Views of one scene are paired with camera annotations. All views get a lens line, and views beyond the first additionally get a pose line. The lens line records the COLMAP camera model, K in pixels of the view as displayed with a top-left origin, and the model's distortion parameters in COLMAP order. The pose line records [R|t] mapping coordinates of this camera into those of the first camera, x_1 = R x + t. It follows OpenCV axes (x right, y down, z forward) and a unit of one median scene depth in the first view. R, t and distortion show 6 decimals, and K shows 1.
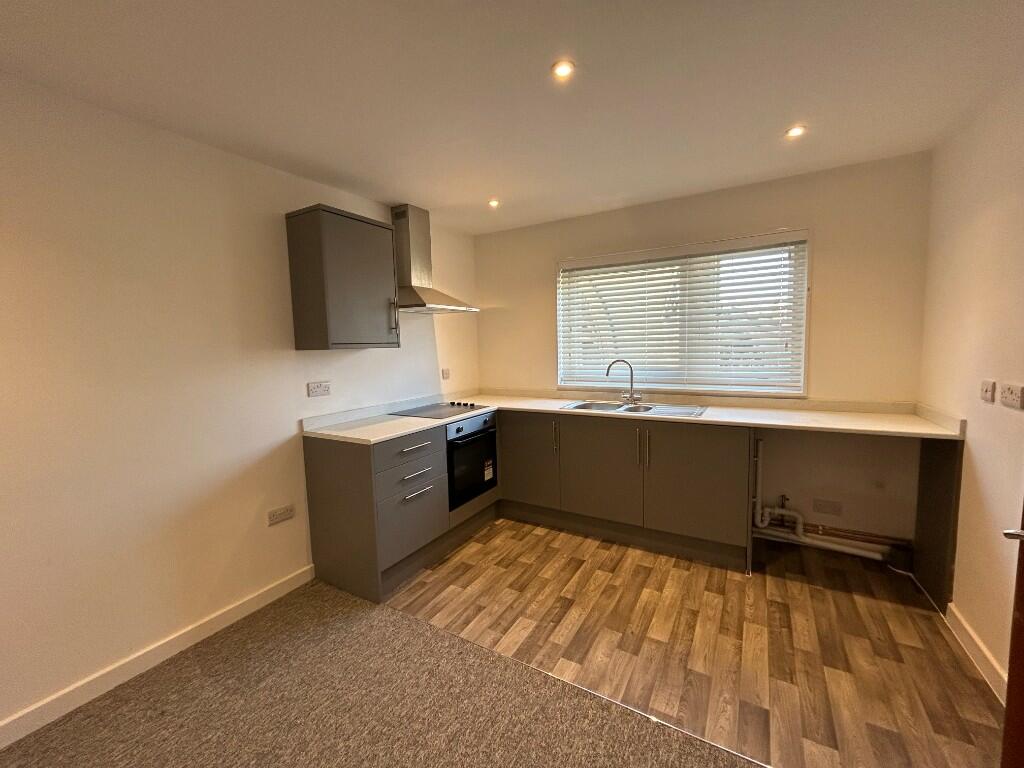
lens RADIAL K [[413.3, 0, 513.6], [0, 413.3, 381.8], [0, 0, 1]] dist [-0.002583, 0.000125]
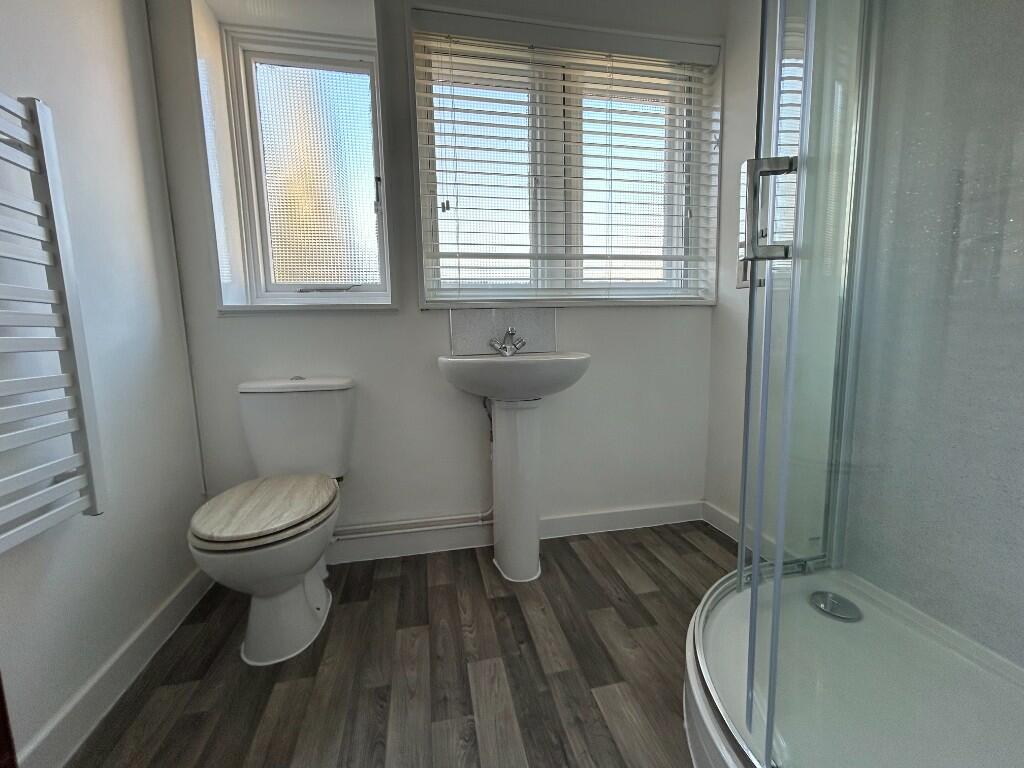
lens RADIAL K [[413.3, 0, 514.2], [0, 413.3, 384.7], [0, 0, 1]] dist [-0.002583, 0.000125]
pose [[0.727335, -0.069576, 0.682747, 0.192635], [0.057067, 0.997534, 0.040861, 0.141888], [-0.683906, 0.009243, 0.729511, 0.421218]]
